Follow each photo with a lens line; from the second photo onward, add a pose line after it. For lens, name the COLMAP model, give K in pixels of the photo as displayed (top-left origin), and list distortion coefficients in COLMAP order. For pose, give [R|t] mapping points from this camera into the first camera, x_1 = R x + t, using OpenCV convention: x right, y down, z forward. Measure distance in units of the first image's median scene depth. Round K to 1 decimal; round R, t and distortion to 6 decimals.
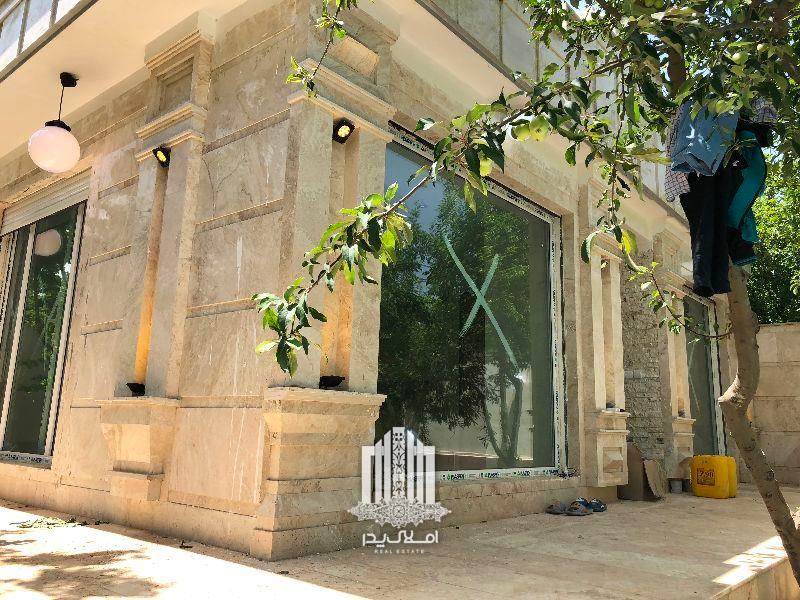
lens RADIAL K [[648.8, 0, 400.0], [0, 648.8, 300.0], [0, 0, 1]] dist [0.001571, 0.057549]
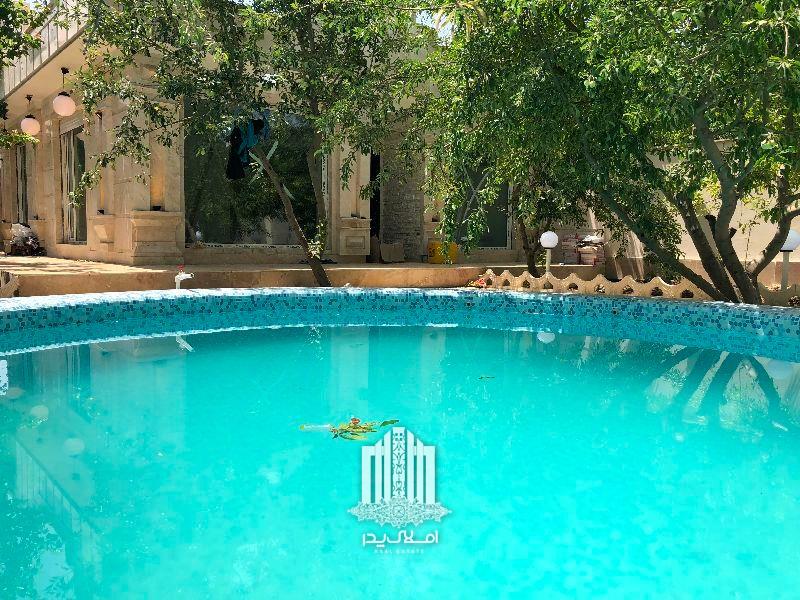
lens RADIAL K [[648.8, 0, 400.0], [0, 648.8, 300.0], [0, 0, 1]] dist [0.001571, 0.057549]
pose [[0.985378, 0.005239, -0.170303, 1.208589], [0.041696, 0.961721, 0.270841, -0.179398], [0.165203, -0.273982, 0.947440, -1.365567]]
